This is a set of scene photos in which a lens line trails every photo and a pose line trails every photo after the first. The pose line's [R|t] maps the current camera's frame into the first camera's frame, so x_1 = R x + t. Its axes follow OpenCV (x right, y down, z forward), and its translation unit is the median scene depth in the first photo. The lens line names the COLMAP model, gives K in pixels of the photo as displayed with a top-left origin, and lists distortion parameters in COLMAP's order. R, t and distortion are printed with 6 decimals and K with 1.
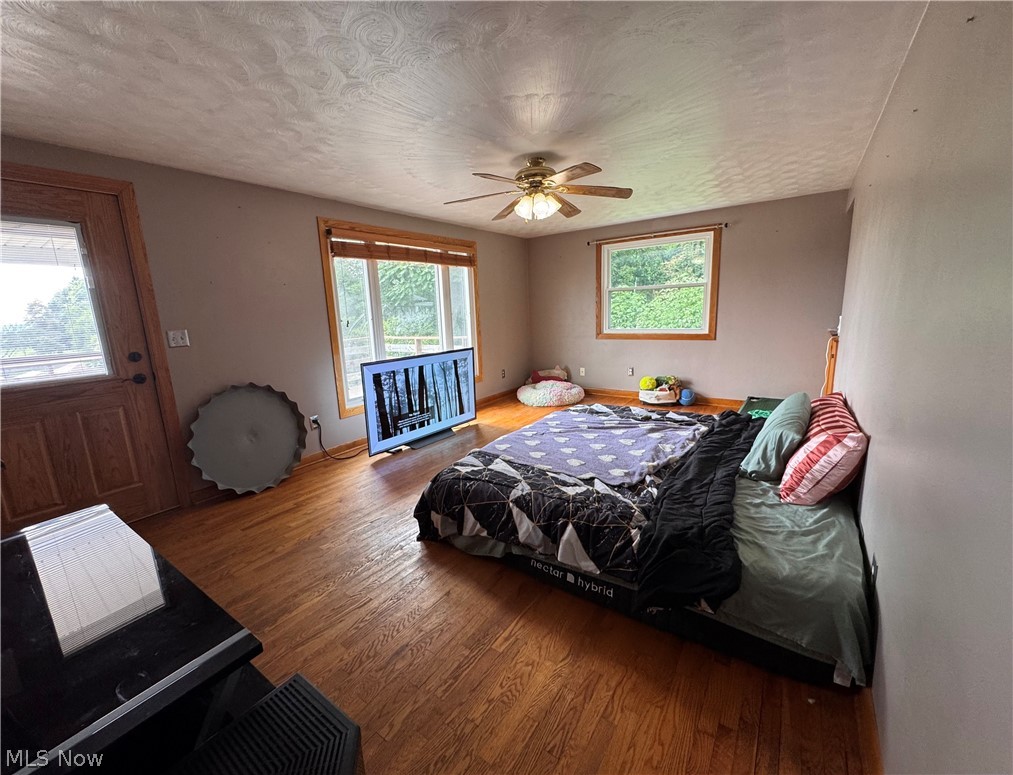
lens RADIAL K [[409.6, 0, 506.5], [0, 409.6, 387.5], [0, 0, 1]] dist [-0.000947, -0.000038]
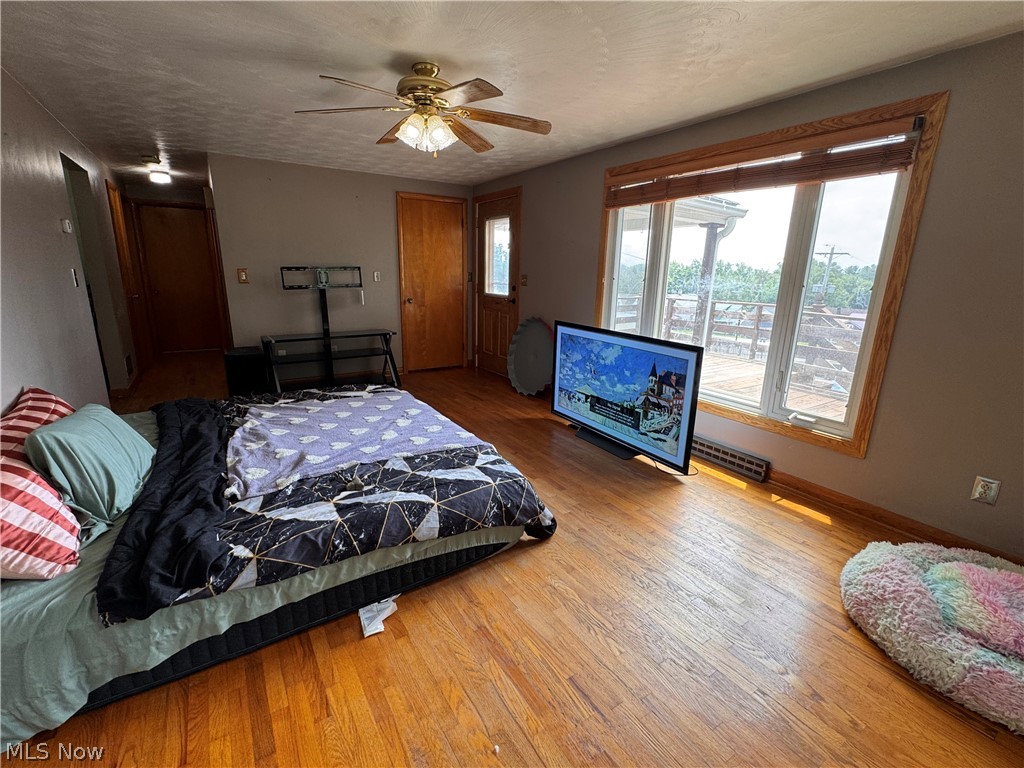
lens RADIAL K [[471.3, 0, 512.0], [0, 471.3, 384.0], [0, 0, 1]] dist [0.023794, 0.000000]
pose [[-0.375627, 0.256928, -0.890445, 0.974198], [-0.185284, 0.920587, 0.343786, -0.375868], [0.908061, 0.294121, -0.298193, 1.648477]]
